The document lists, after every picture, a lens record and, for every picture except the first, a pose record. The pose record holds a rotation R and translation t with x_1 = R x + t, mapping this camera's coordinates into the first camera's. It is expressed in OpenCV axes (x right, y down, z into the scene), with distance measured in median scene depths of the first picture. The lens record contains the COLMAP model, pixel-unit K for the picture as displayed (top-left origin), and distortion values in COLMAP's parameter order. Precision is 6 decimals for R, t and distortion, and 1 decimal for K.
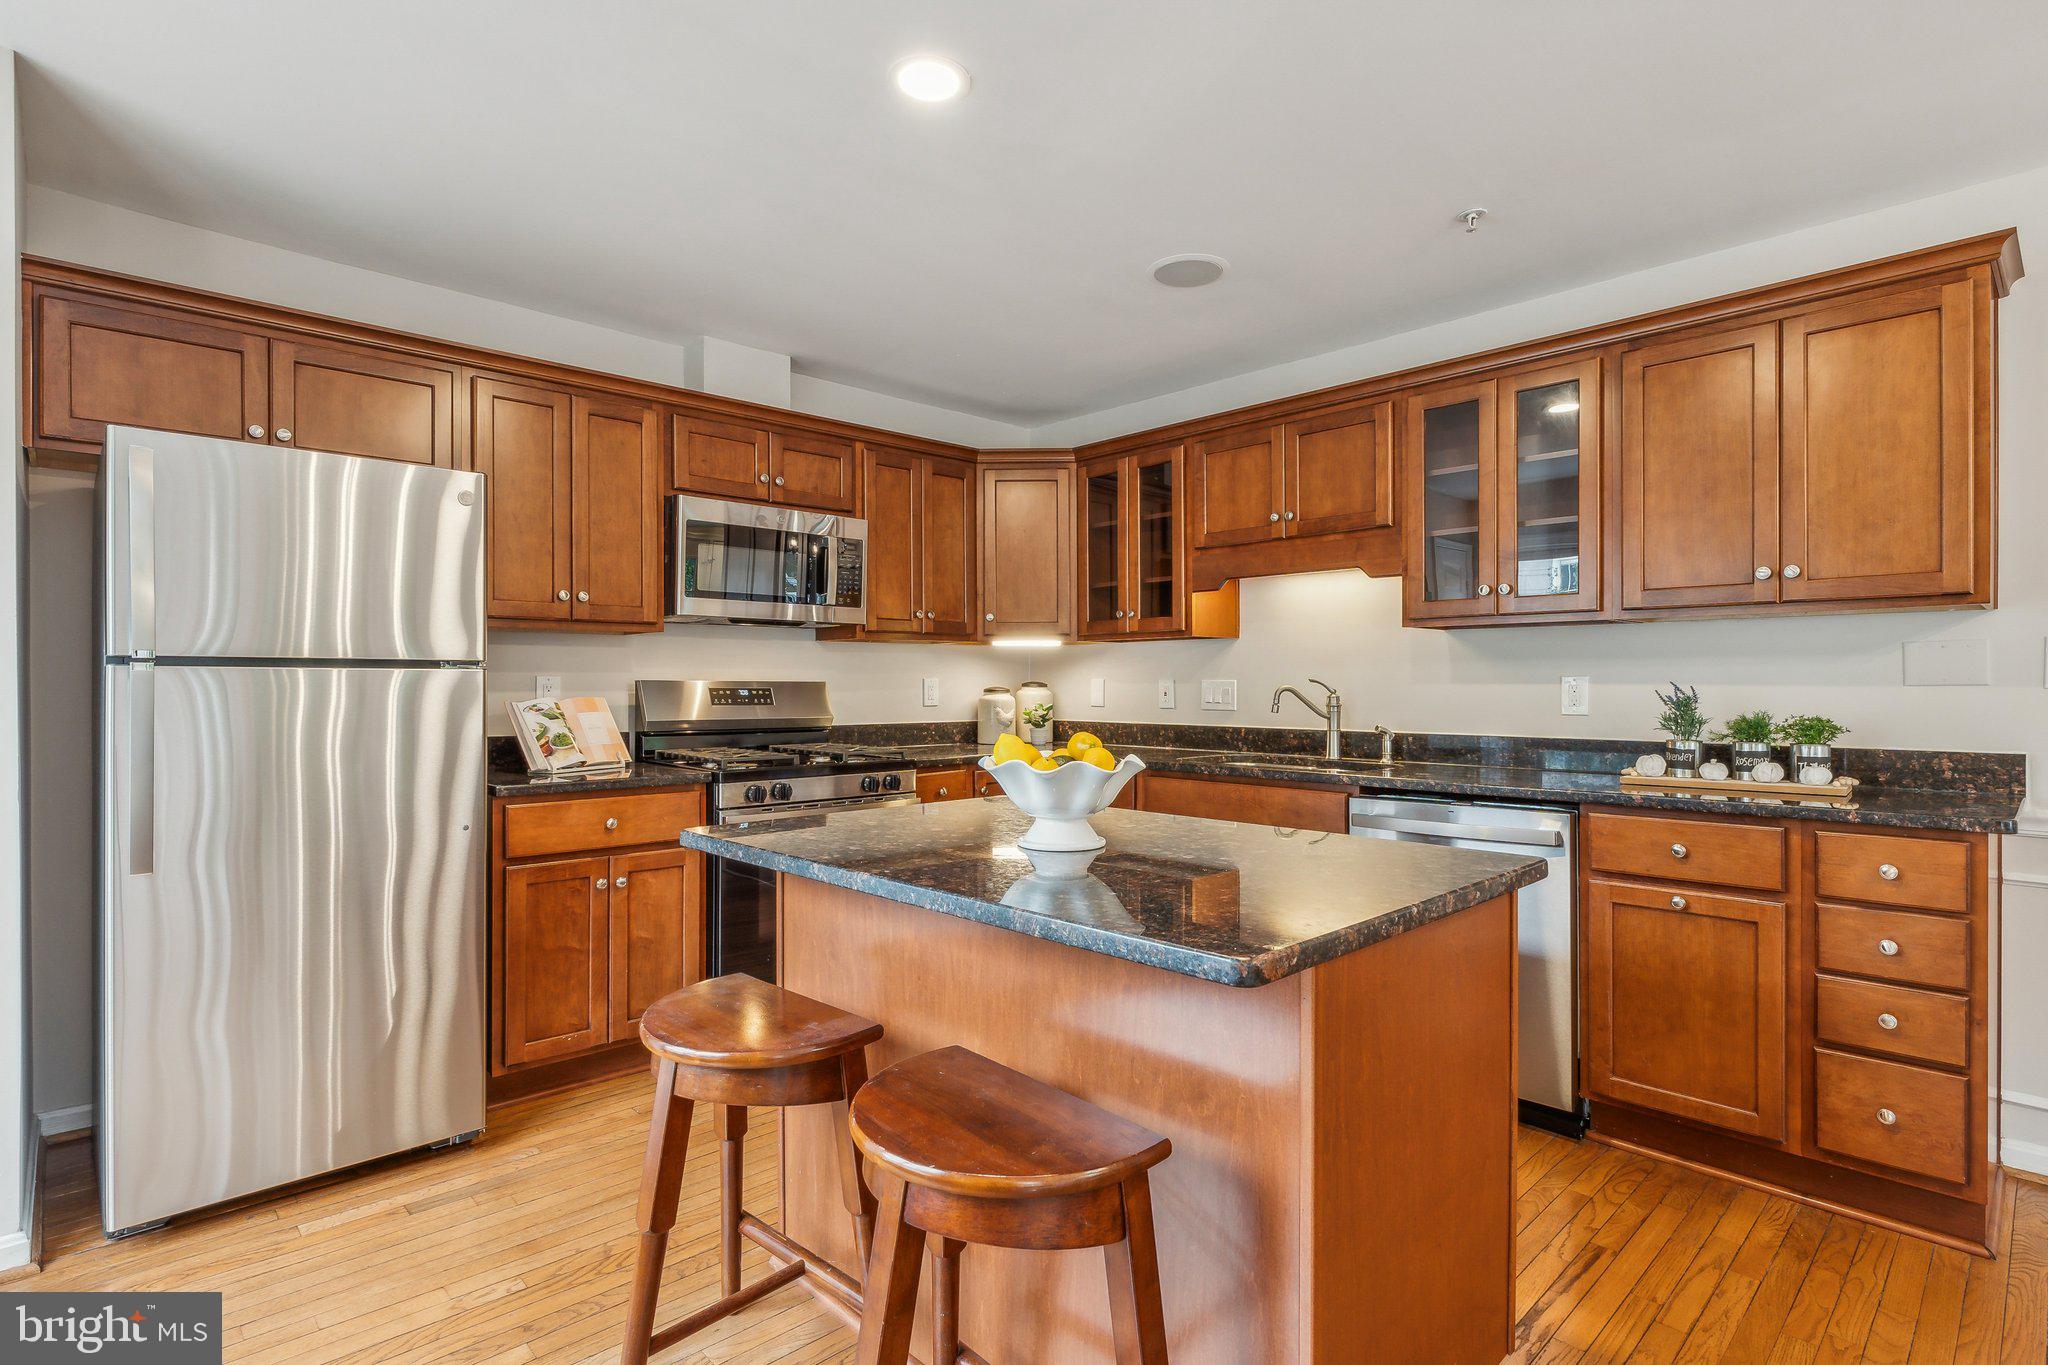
lens RADIAL K [[1016.2, 0, 1024.0], [0, 1016.2, 682.5], [0, 0, 1]] dist [0.001098, -0.000013]
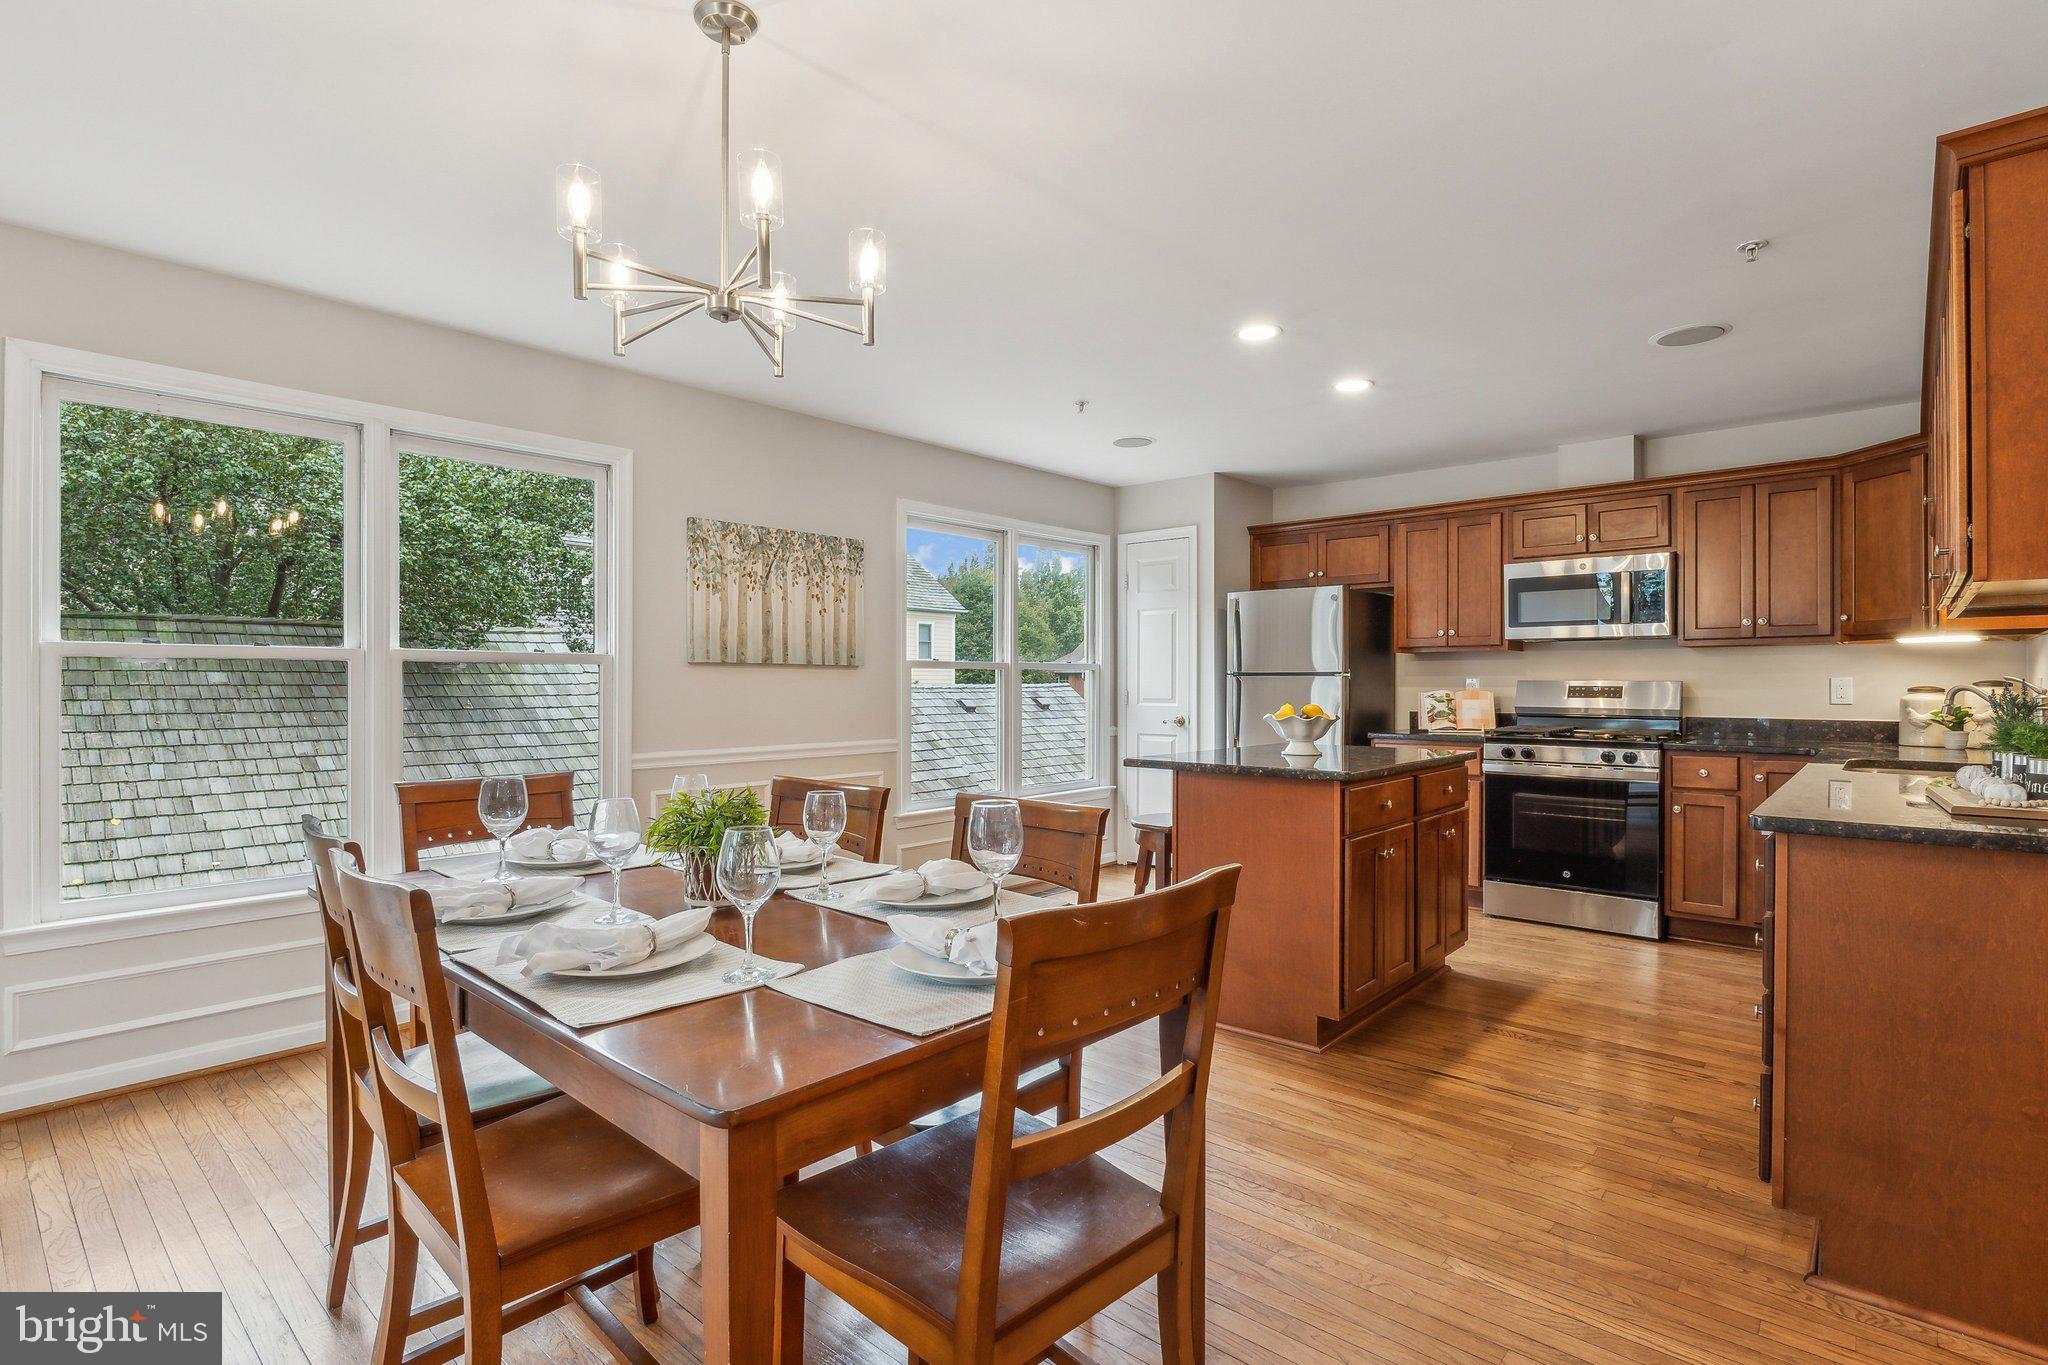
lens RADIAL K [[983.5, 0, 1024.0], [0, 983.5, 682.5], [0, 0, 1]] dist [0.000019, 0.000036]
pose [[0.075985, 0.007086, -0.997084, 1.126256], [0.009679, 0.999922, 0.007844, -0.019479], [0.997062, -0.010247, 0.075911, 0.134646]]
